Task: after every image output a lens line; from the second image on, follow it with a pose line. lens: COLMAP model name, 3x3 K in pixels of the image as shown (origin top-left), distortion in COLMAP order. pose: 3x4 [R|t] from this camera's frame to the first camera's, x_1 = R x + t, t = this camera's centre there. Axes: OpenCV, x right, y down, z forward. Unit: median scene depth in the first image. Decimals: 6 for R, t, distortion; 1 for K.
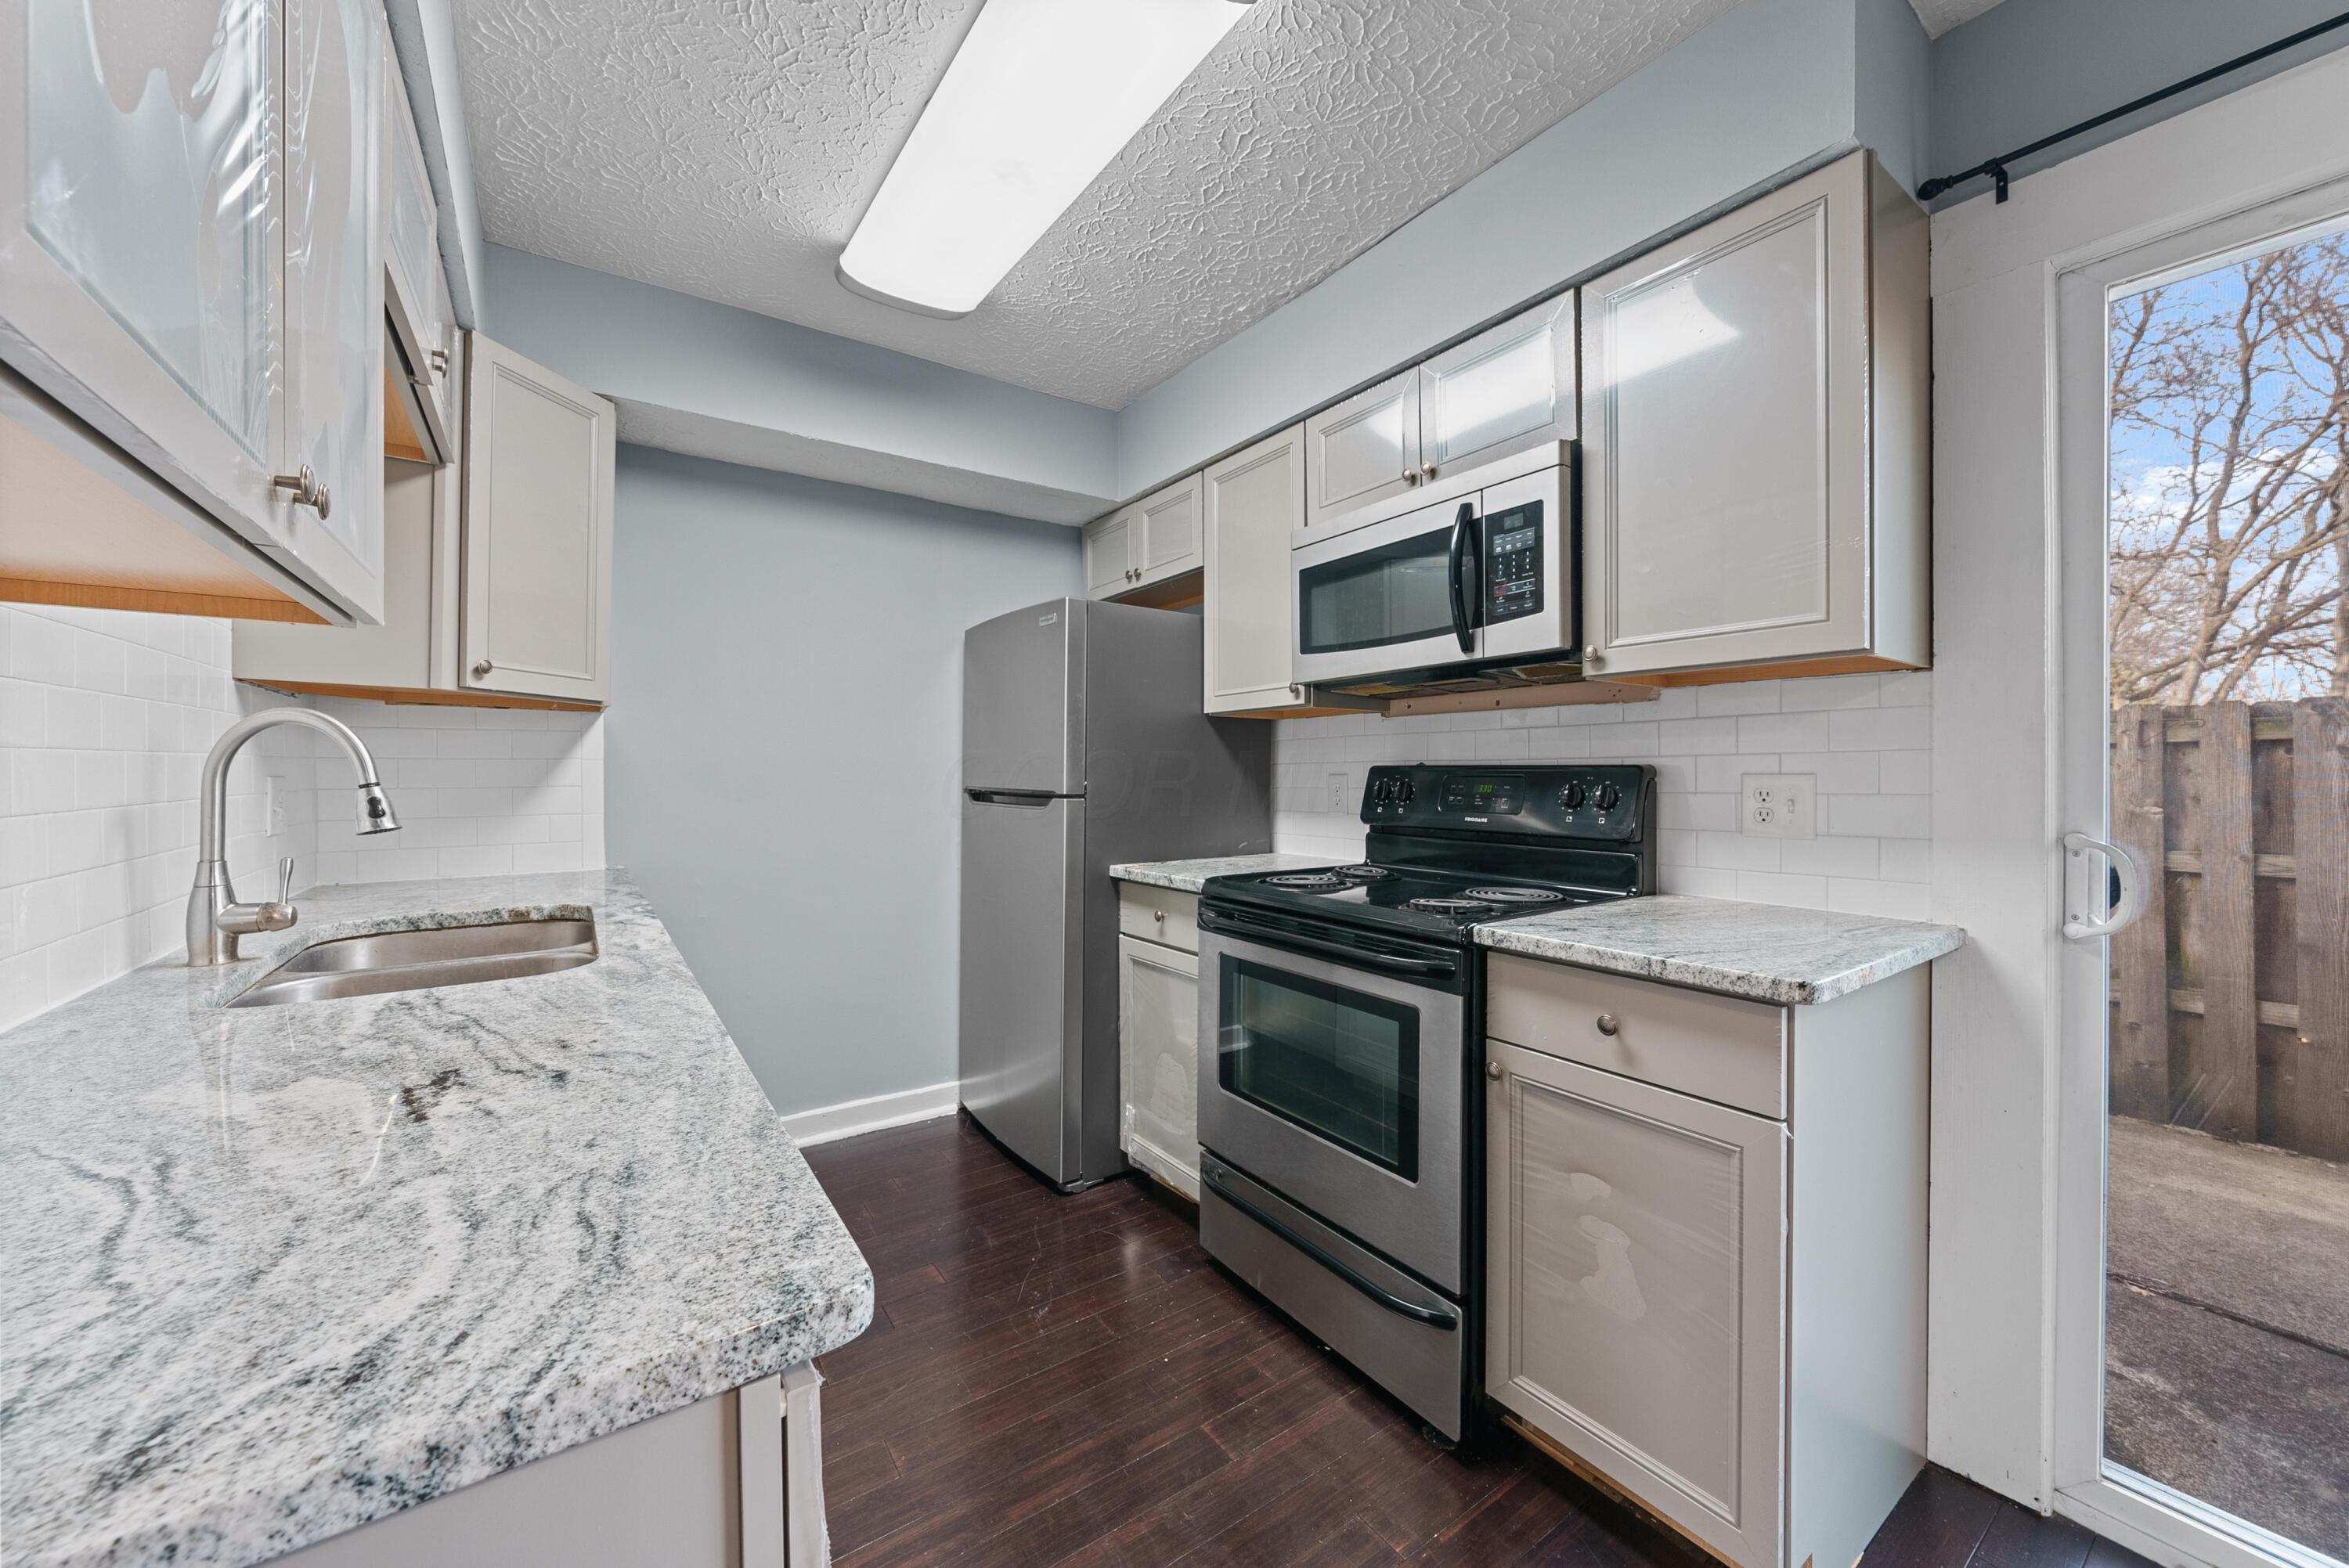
lens RADIAL K [[860.3, 0, 1175.5], [0, 860.3, 775.3], [0, 0, 1]] dist [0.000272, 0.000015]
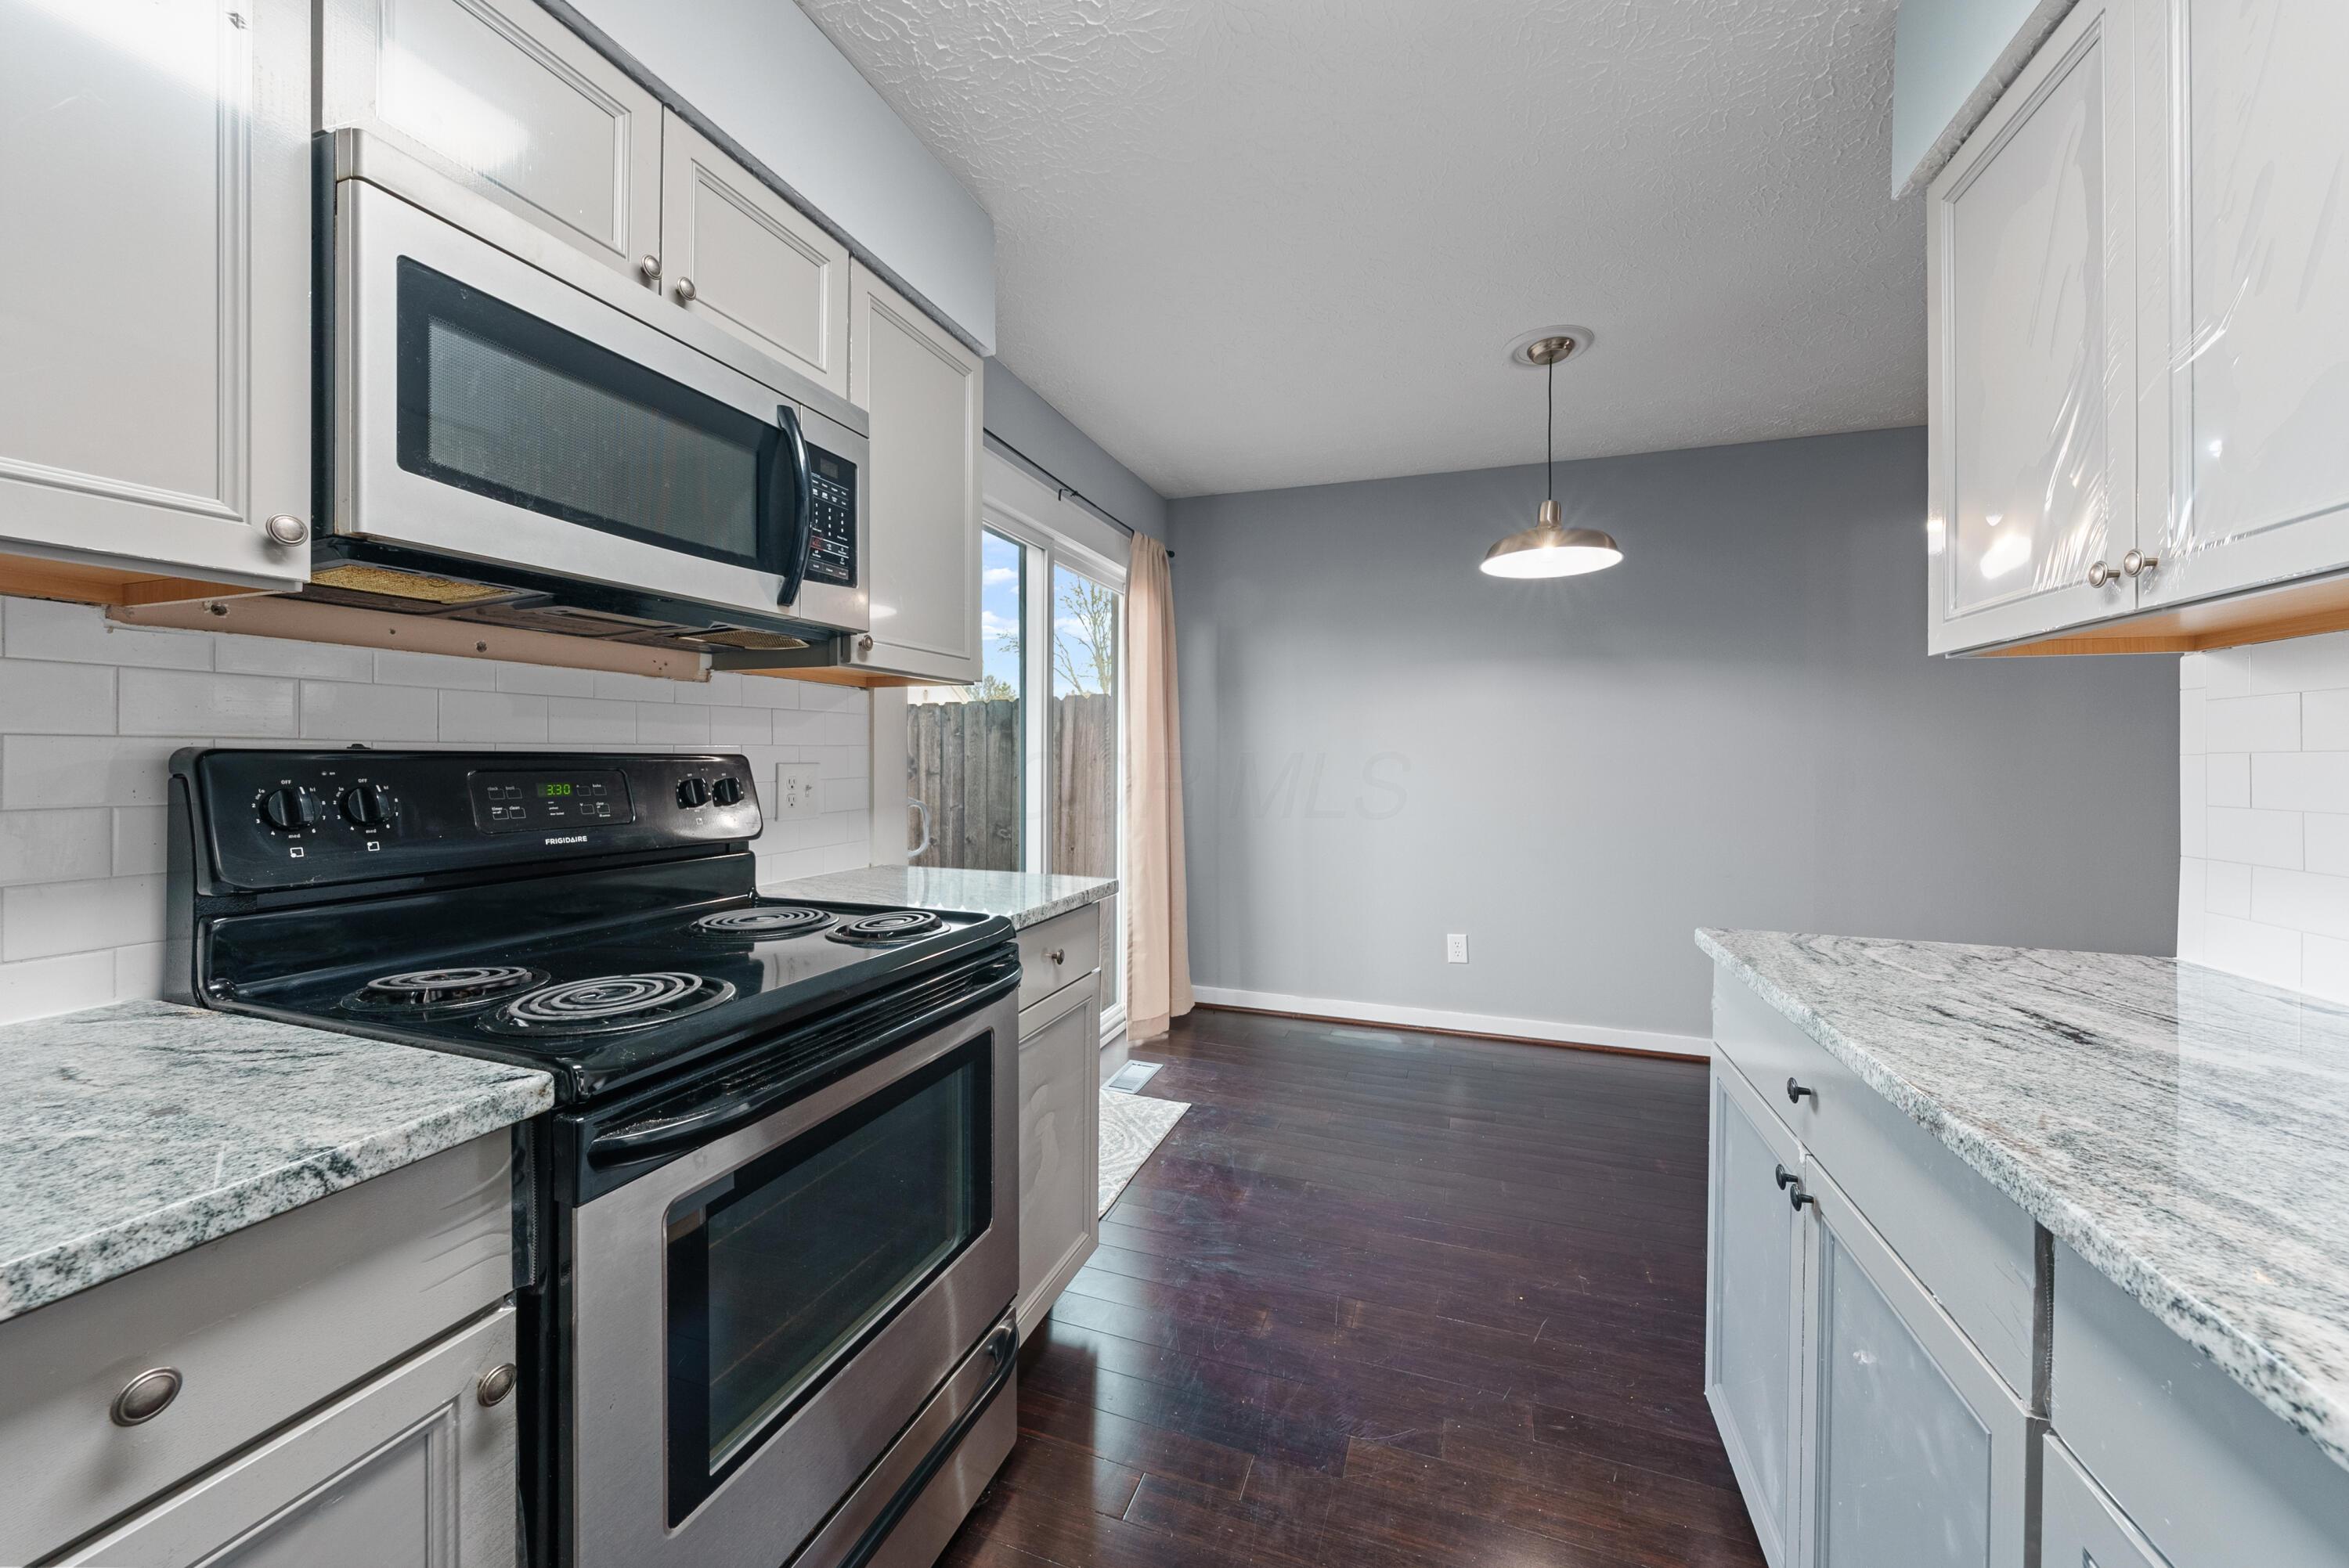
lens RADIAL K [[860.3, 0, 1171.8], [0, 860.3, 762.1], [0, 0, 1]] dist [0.000272, 0.000015]
pose [[-0.582713, -0.007799, 0.812640, -0.470190], [-0.002741, 0.999967, 0.007632, -0.012799], [-0.812673, 0.002219, -0.582716, 1.165217]]
